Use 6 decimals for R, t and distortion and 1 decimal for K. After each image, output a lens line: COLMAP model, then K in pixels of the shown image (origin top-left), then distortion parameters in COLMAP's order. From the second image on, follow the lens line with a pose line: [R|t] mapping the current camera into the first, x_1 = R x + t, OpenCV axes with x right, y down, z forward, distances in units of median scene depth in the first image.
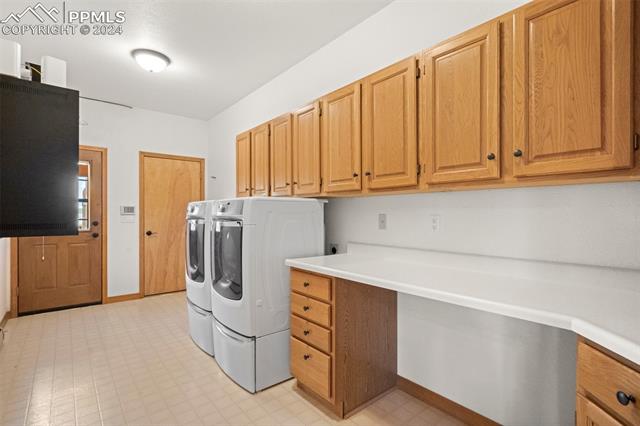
lens RADIAL K [[310.7, 0, 319.1], [0, 310.7, 211.1], [0, 0, 1]] dist [0.000897, -0.000123]
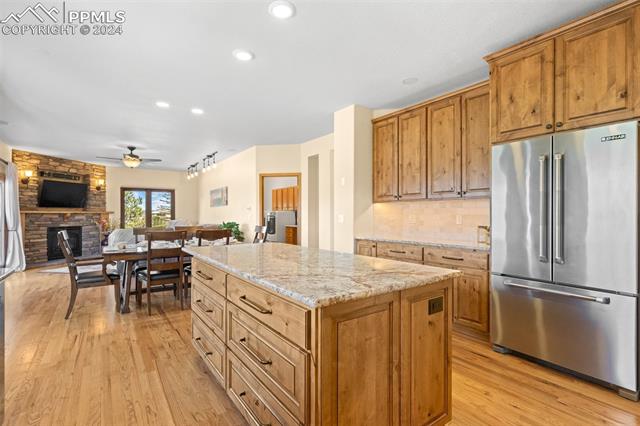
lens RADIAL K [[295.3, 0, 319.0], [0, 295.3, 213.8], [0, 0, 1]] dist [-0.000893, -0.000085]
pose [[0.997685, 0.003326, -0.067918, 0.467456], [-0.003438, 0.999993, -0.001526, -0.000282], [0.067912, 0.001756, 0.997690, -2.230092]]
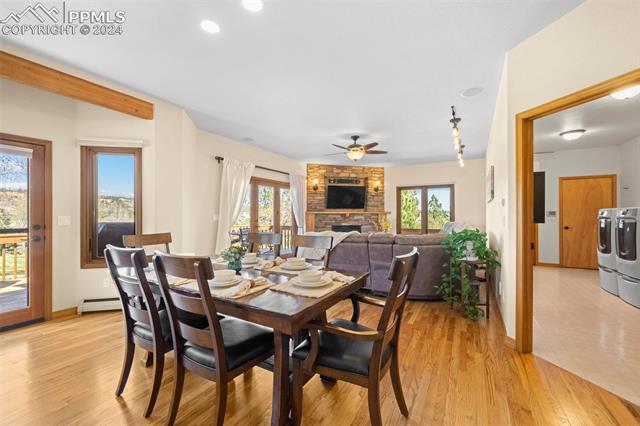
lens RADIAL K [[261.7, 0, 320.4], [0, 261.7, 213.7], [0, 0, 1]] dist [0.001163, 0.000017]
pose [[0.344642, 0.000171, -0.938734, 0.420955], [-0.001856, 0.999998, -0.000499, 0.001509], [0.938732, 0.001914, 0.344642, -0.975934]]
